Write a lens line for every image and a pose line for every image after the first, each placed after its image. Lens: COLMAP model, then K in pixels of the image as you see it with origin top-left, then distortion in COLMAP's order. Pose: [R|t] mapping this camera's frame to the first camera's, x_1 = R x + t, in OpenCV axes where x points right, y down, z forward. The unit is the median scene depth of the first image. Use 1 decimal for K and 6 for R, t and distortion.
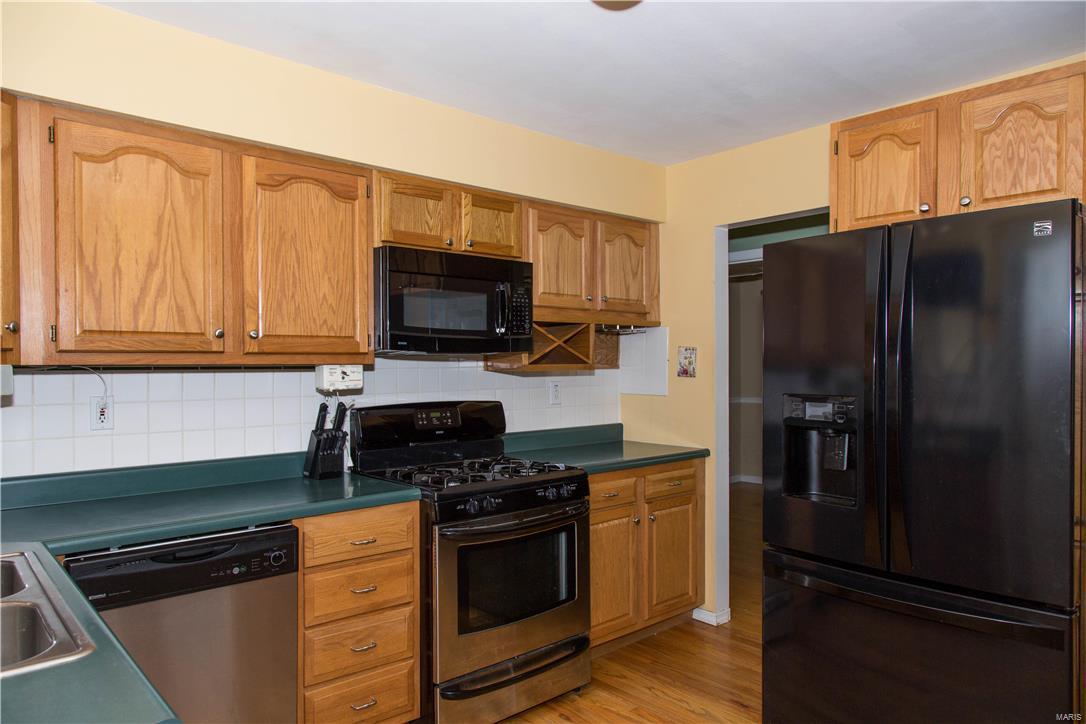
lens RADIAL K [[711.4, 0, 542.4], [0, 711.4, 370.2], [0, 0, 1]] dist [0.001541, 0.002181]
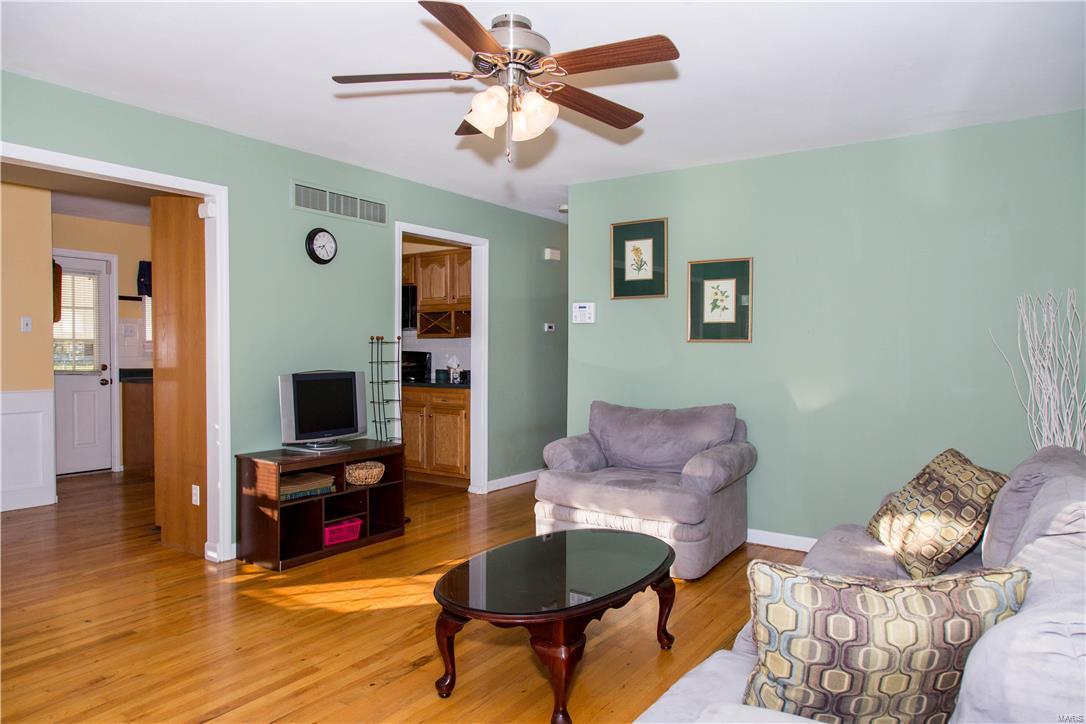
lens RADIAL K [[703.7, 0, 542.4], [0, 703.7, 368.9], [0, 0, 1]] dist [0.003910, 0.003079]
pose [[0.240288, 0.033842, -0.970112, 2.598910], [-0.010448, 0.999424, 0.032276, 0.028934], [0.970645, 0.002380, 0.240503, 1.089168]]
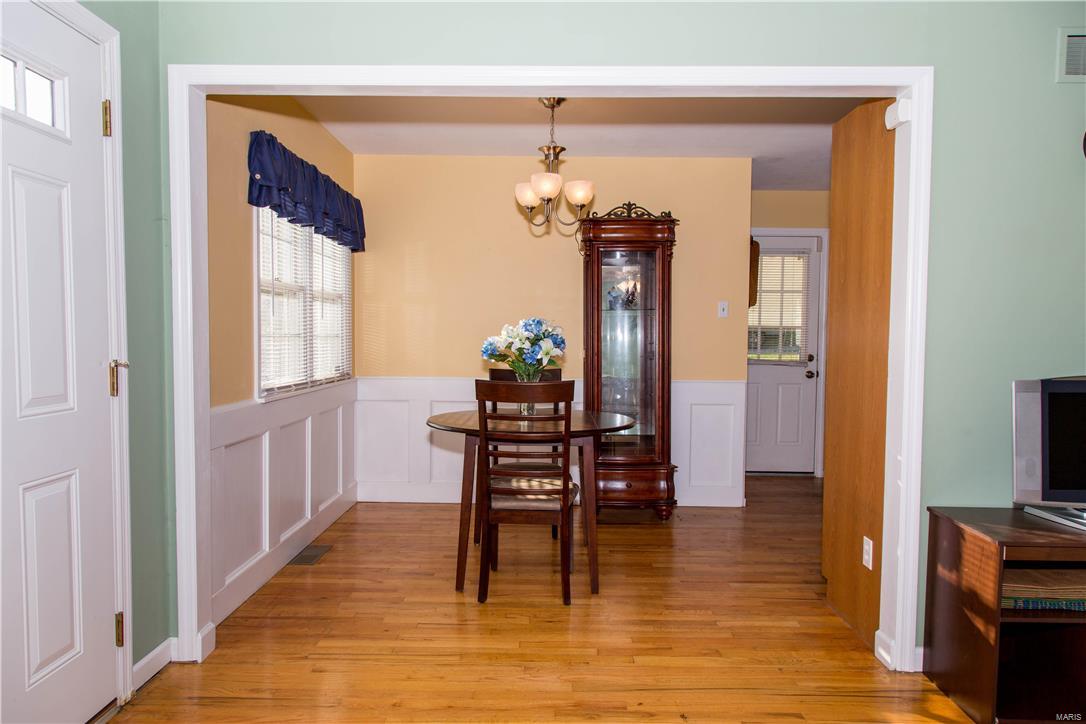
lens RADIAL K [[711.4, 0, 542.4], [0, 711.4, 370.2], [0, 0, 1]] dist [0.001541, 0.002181]
pose [[-0.672366, 0.035271, -0.739378, 1.998074], [-0.008699, 0.998419, 0.055539, 0.042311], [0.740168, 0.043774, -0.670996, 1.058715]]
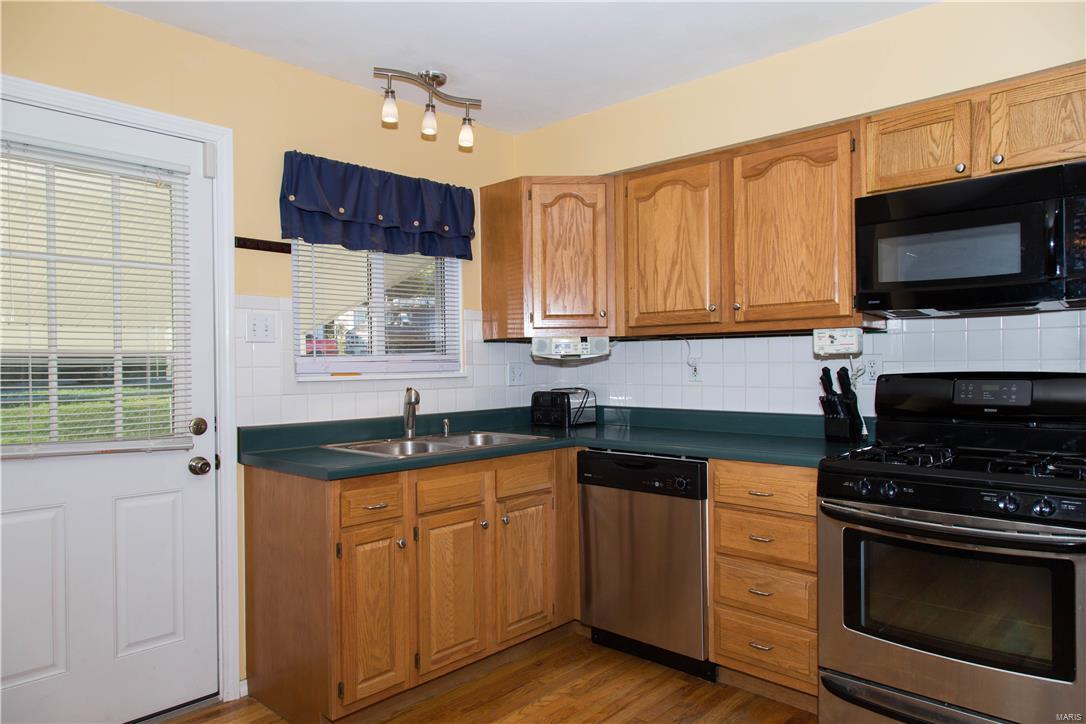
lens RADIAL K [[703.7, 0, 542.4], [0, 703.7, 368.9], [0, 0, 1]] dist [0.003910, 0.003079]
pose [[0.093592, 0.014390, -0.995507, 0.694998], [0.004589, 0.999879, 0.014885, 0.033656], [0.995600, -0.005961, 0.093514, 0.525005]]
